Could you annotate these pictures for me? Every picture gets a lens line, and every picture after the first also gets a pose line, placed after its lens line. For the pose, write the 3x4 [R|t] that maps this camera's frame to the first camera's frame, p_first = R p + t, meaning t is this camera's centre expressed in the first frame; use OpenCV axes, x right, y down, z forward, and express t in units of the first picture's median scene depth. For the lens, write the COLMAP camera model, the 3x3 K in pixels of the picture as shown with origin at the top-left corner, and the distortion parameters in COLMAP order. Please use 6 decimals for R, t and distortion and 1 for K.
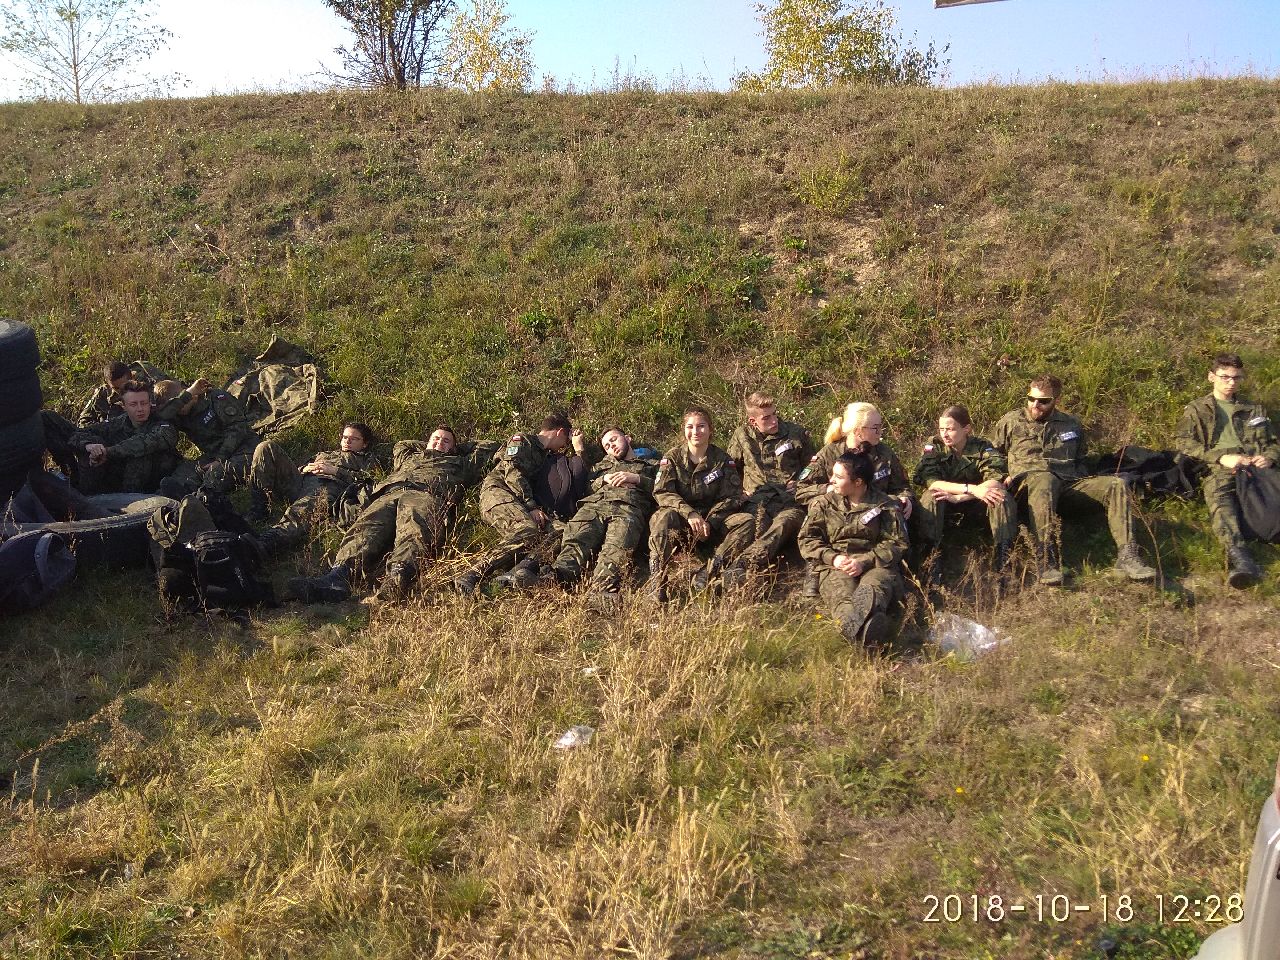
lens RADIAL K [[966.3, 0, 640.0], [0, 966.3, 480.0], [0, 0, 1]] dist [0.092271, -0.142442]
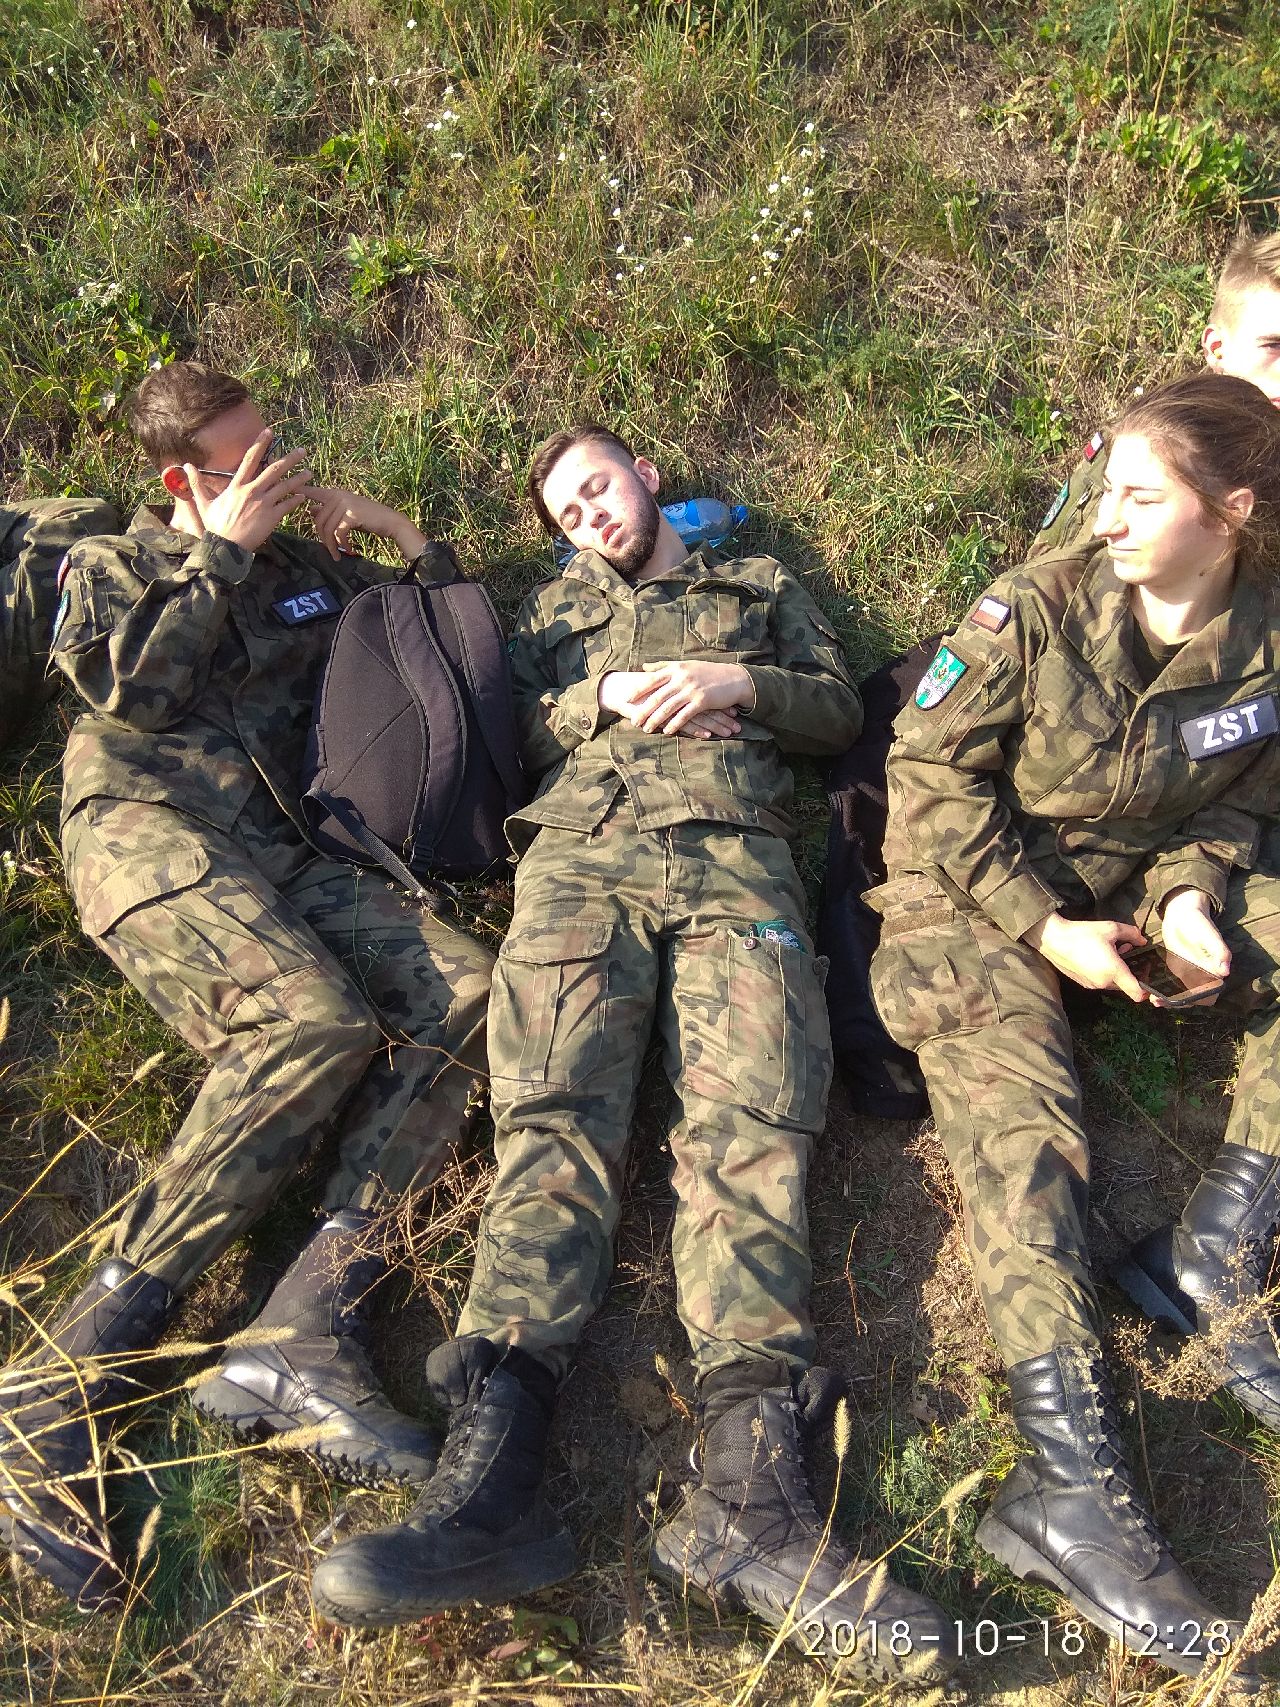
lens RADIAL K [[1344.8, 0, 640.0], [0, 1344.8, 853.5], [0, 0, 1]] dist [0.104080, -0.113356]
pose [[0.986664, -0.106976, 0.122681, -0.063756], [0.054271, 0.926780, 0.371664, -0.077064], [-0.153457, -0.360049, 0.920226, 0.598571]]
